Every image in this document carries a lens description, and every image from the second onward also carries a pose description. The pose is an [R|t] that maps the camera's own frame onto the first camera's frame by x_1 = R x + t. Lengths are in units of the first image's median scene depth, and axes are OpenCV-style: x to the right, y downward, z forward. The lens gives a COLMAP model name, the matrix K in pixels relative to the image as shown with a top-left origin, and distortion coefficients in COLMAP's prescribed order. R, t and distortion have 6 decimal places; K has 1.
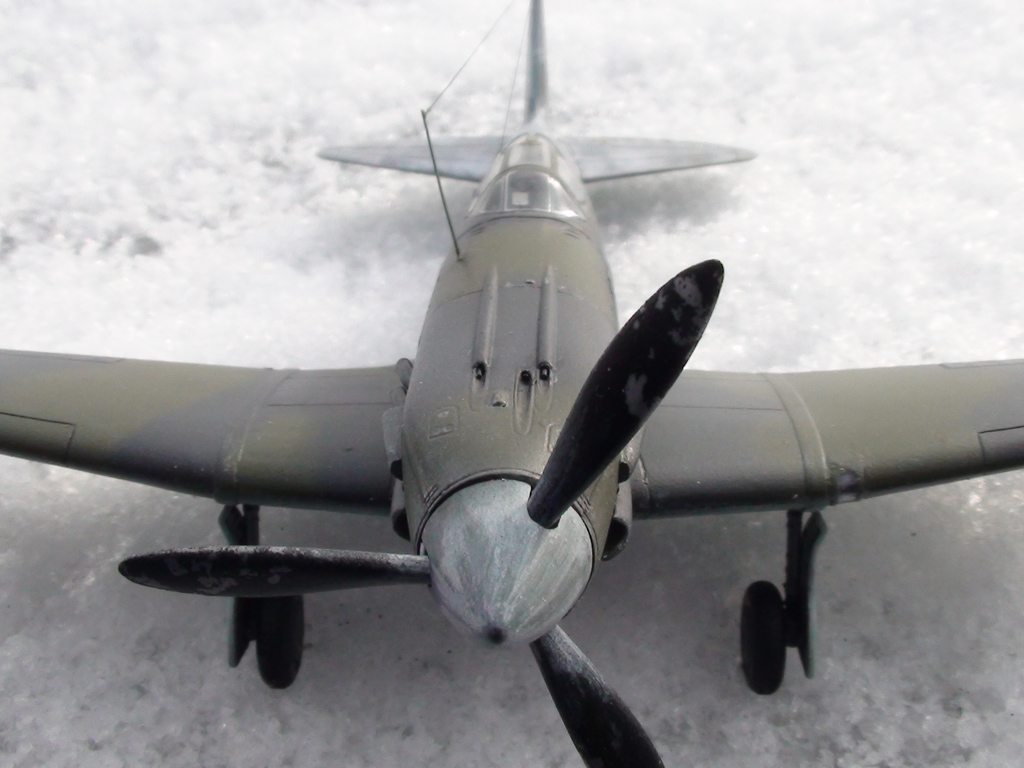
lens RADIAL K [[1870.6, 0, 516.2], [0, 1870.6, 385.0], [0, 0, 1]] dist [0.036111, 0.000000]
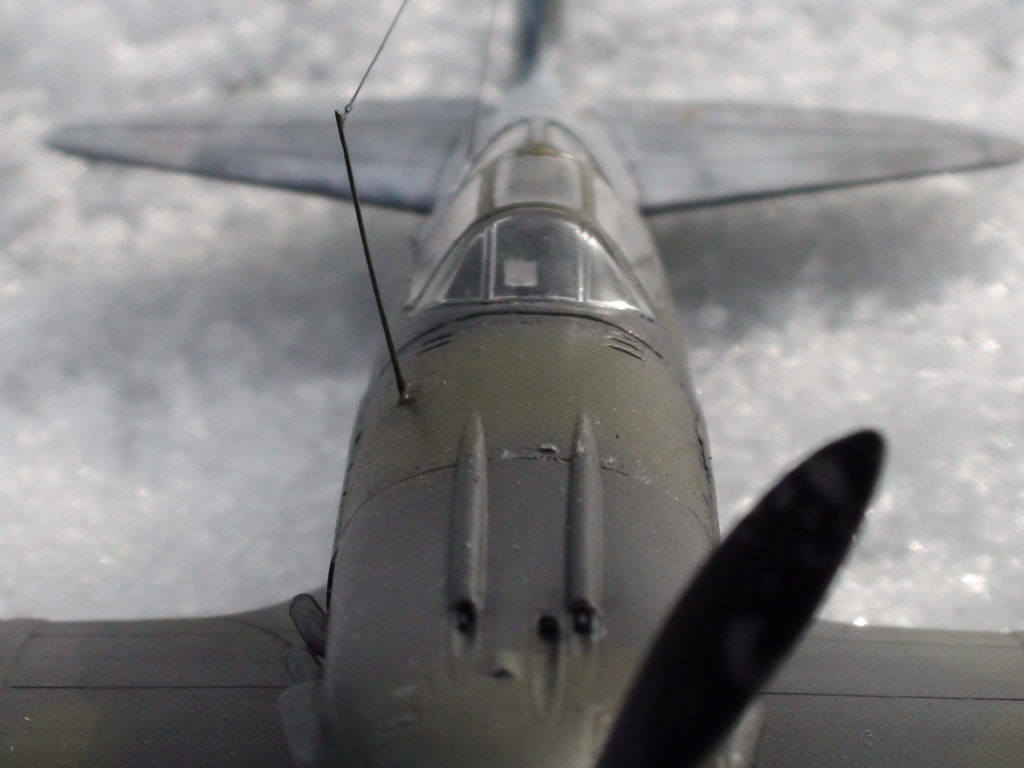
lens RADIAL K [[3021.9, 0, 511.1], [0, 3021.9, 385.2], [0, 0, 1]] dist [-0.243634, 0.000000]
pose [[0.999907, 0.004993, -0.012658, 0.012015], [-0.006005, 0.996674, -0.081268, -0.007091], [0.012211, 0.081336, 0.996612, 0.255898]]
